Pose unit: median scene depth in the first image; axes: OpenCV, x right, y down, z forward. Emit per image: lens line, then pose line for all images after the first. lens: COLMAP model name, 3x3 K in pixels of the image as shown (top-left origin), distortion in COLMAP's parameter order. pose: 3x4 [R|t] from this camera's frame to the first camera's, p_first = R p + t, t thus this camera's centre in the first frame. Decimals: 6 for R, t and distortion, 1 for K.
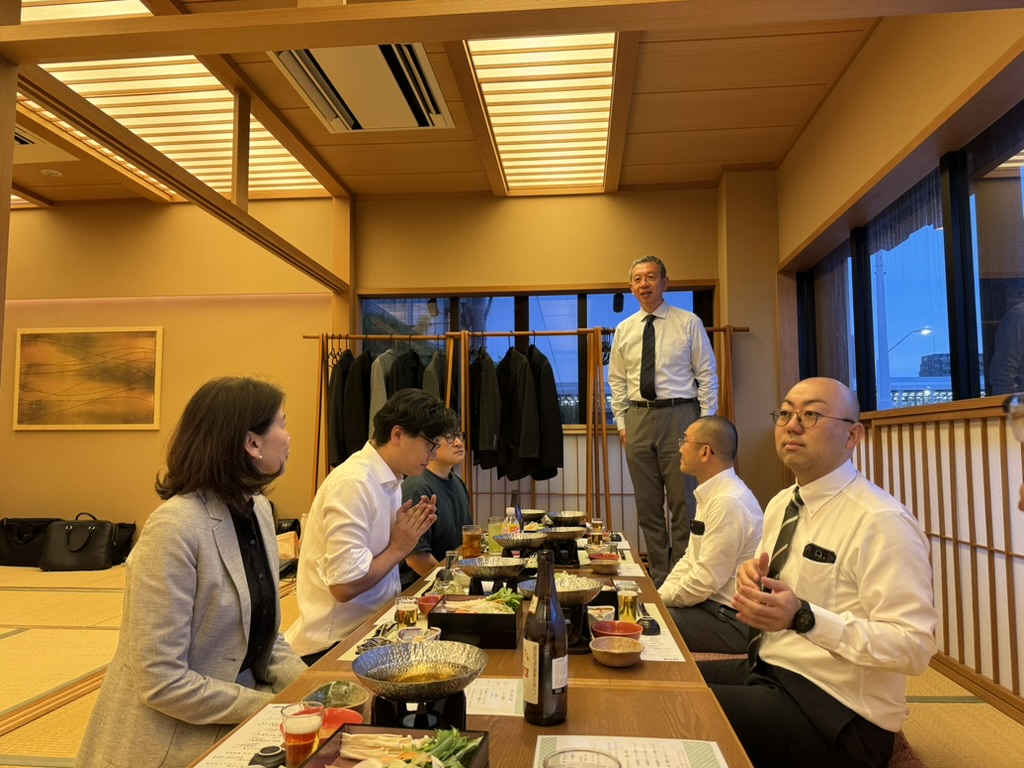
lens RADIAL K [[728.5, 0, 512.0], [0, 728.5, 384.0], [0, 0, 1]] dist [0.047867, -0.063753]
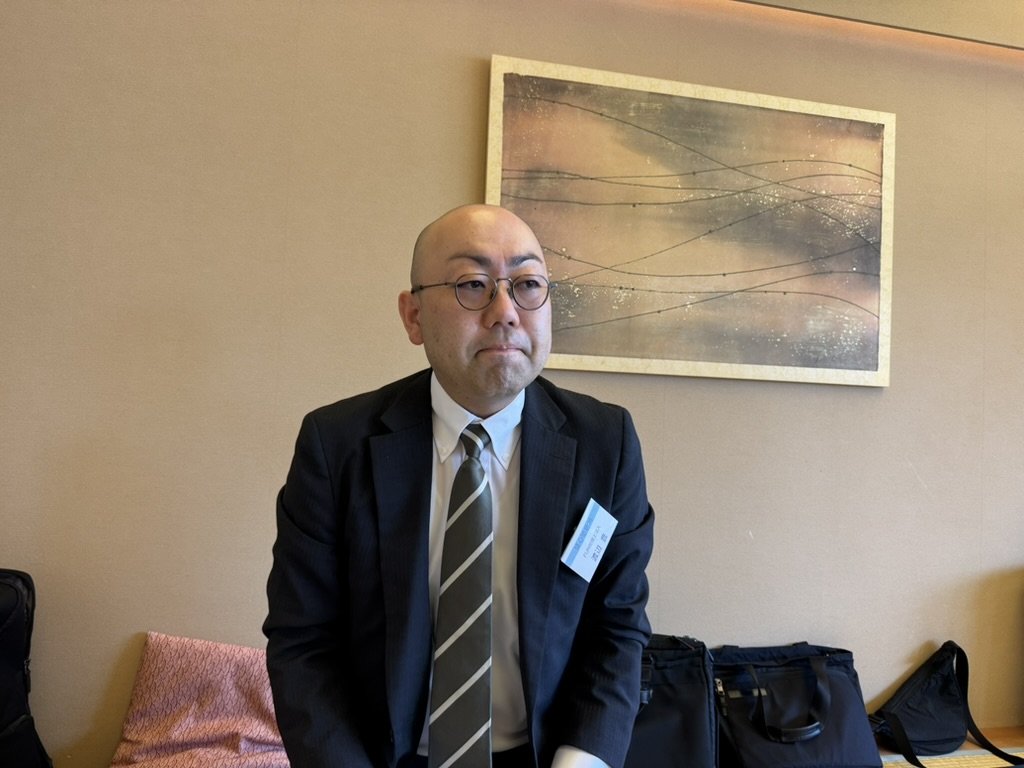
lens RADIAL K [[728.5, 0, 512.0], [0, 728.5, 384.0], [0, 0, 1]] dist [0.047867, -0.063753]
pose [[0.949830, 0.052530, 0.308322, -0.773573], [-0.065577, 0.997331, 0.032100, 0.060435], [-0.305813, -0.050708, 0.950740, 0.695713]]
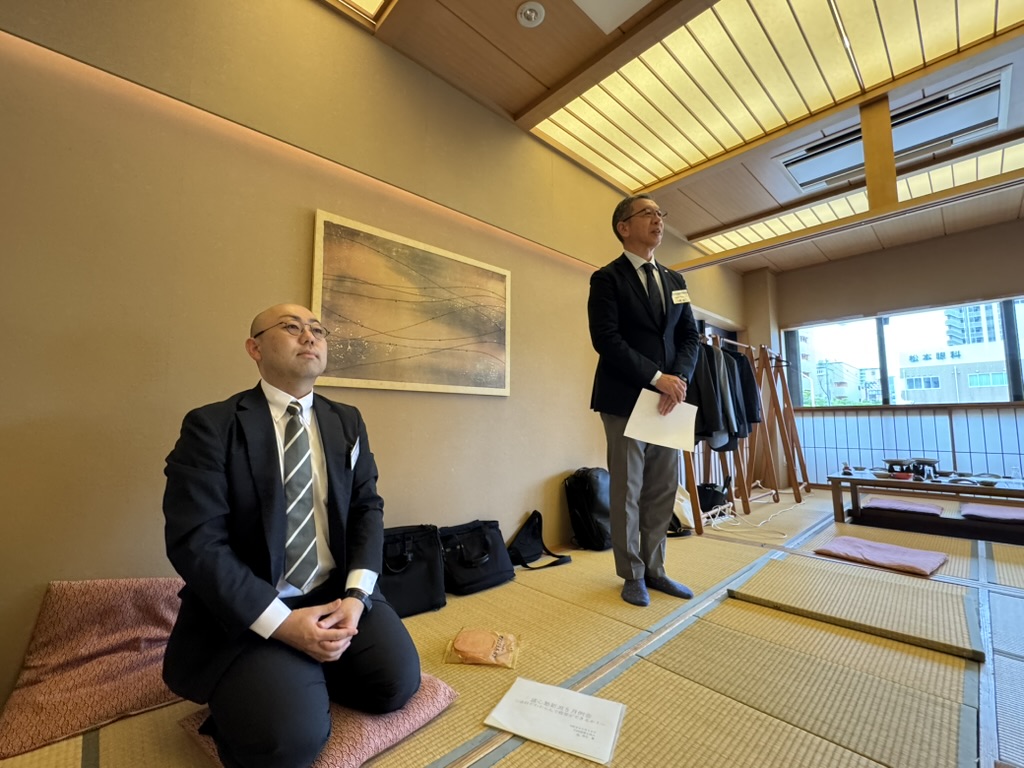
lens RADIAL K [[436.2, 0, 512.0], [0, 436.2, 384.0], [0, 0, 1]] dist [0.001070, -0.000316]
pose [[0.656218, 0.066417, 0.751643, -0.837262], [-0.056911, 0.997638, -0.038468, 0.066636], [-0.752422, -0.017534, 0.658448, 0.673762]]
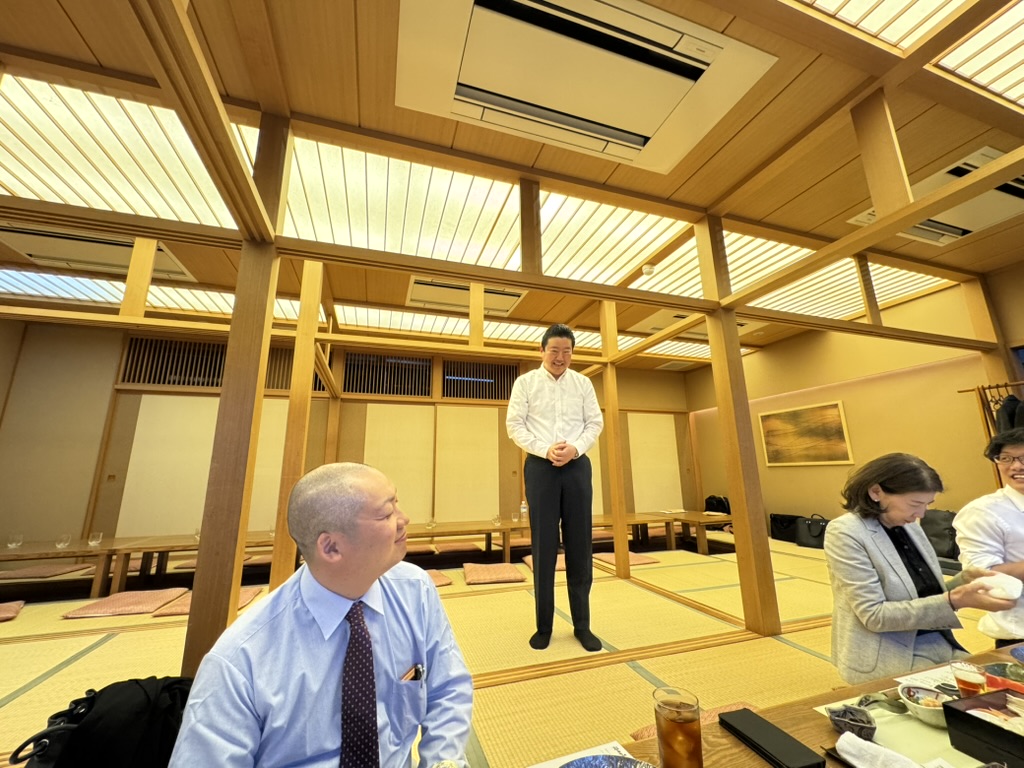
lens RADIAL K [[402.7, 0, 512.0], [0, 402.7, 384.0], [0, 0, 1]] dist [-0.006134, -0.000423]
pose [[0.400255, -0.203114, -0.893611, 0.037449], [0.084857, 0.979153, -0.184550, -0.010780], [0.912466, -0.001963, 0.409147, -0.037875]]
